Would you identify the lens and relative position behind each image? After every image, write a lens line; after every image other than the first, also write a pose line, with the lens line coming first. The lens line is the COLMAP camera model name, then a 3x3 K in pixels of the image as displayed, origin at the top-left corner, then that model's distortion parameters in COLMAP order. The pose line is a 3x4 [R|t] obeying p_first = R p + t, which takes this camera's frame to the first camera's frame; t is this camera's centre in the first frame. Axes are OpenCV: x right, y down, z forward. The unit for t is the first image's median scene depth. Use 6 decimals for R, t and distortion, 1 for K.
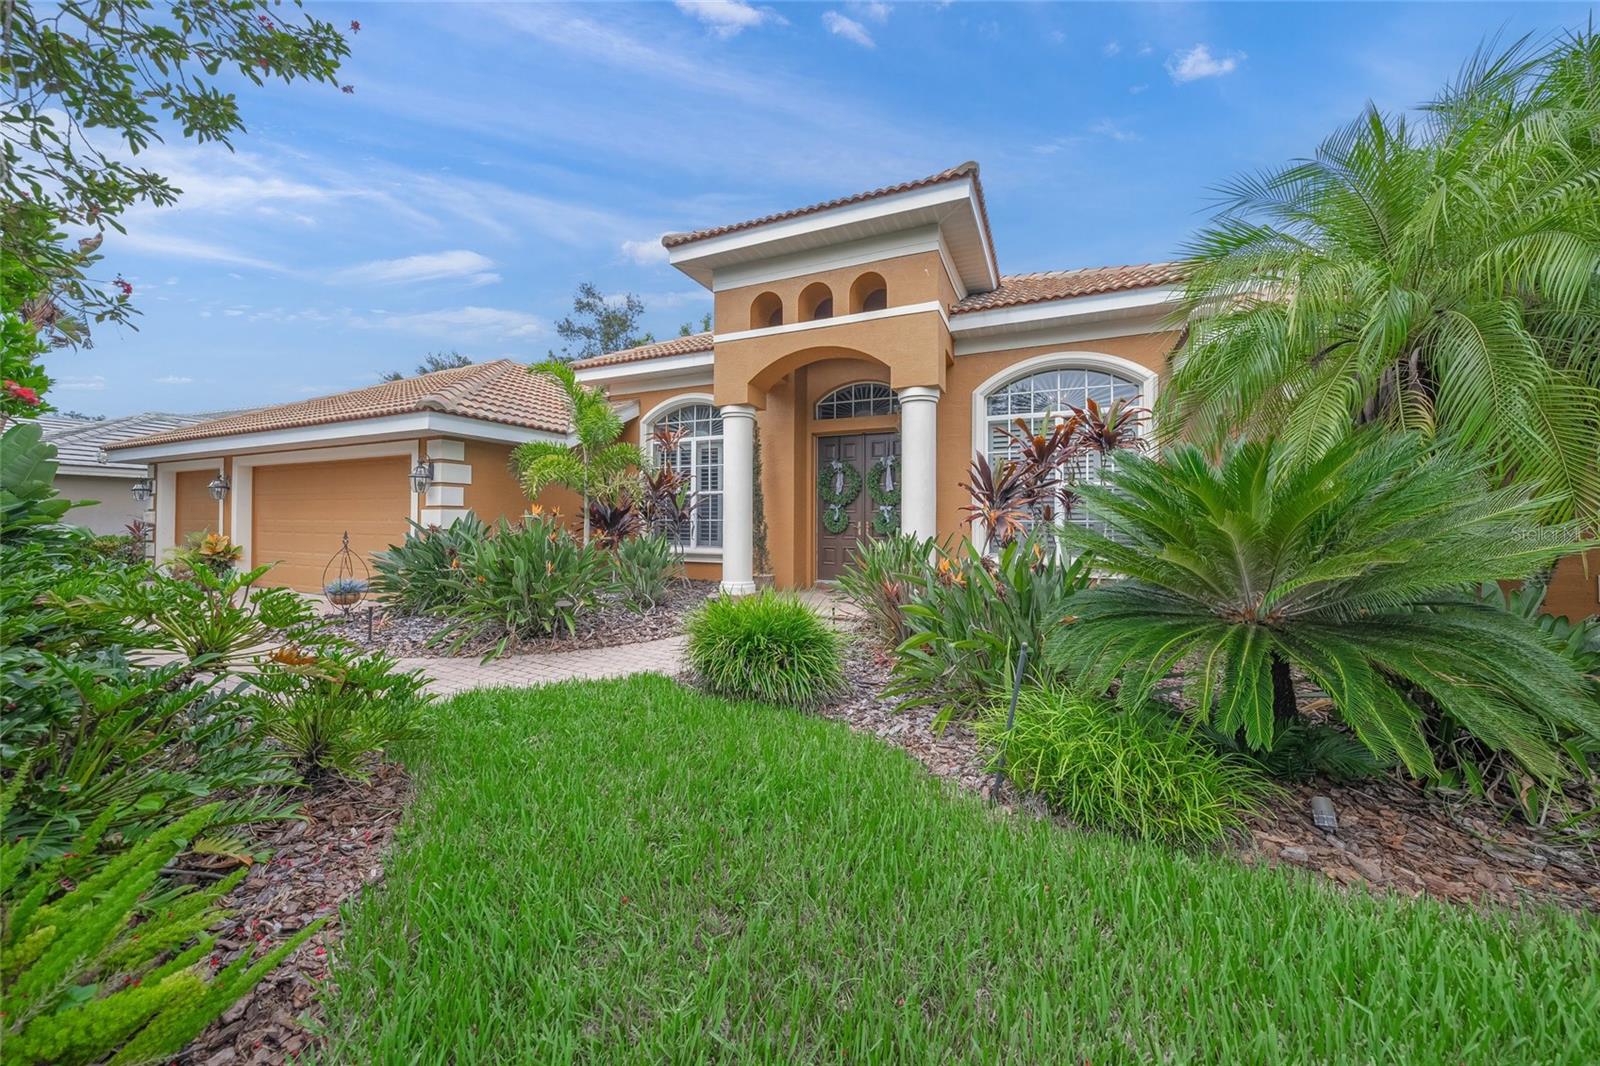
lens RADIAL K [[554.5, 0, 804.6], [0, 554.5, 521.7], [0, 0, 1]] dist [-0.002993, -0.000055]
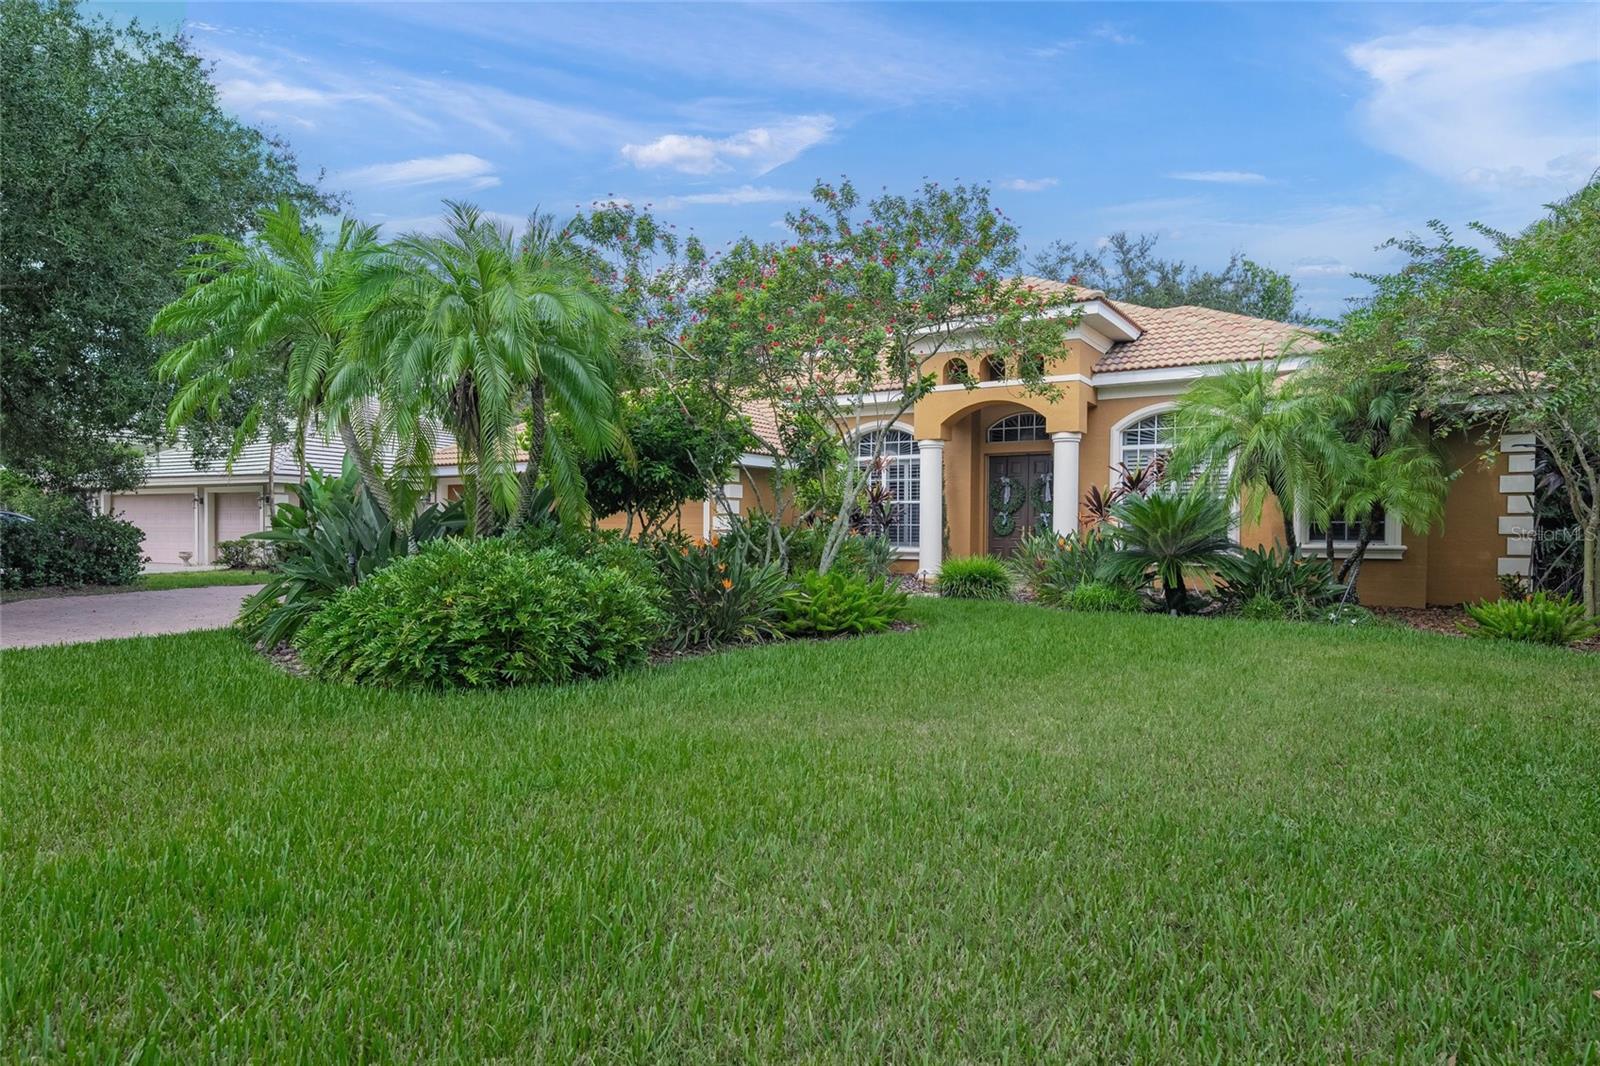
lens RADIAL K [[978.3, 0, 805.0], [0, 978.3, 543.1], [0, 0, 1]] dist [0.007873, 0.000489]
pose [[0.992320, 0.004730, -0.123608, -0.130364], [-0.003574, 0.999948, 0.009575, 0.022084], [0.123647, -0.009059, 0.992285, -1.395774]]
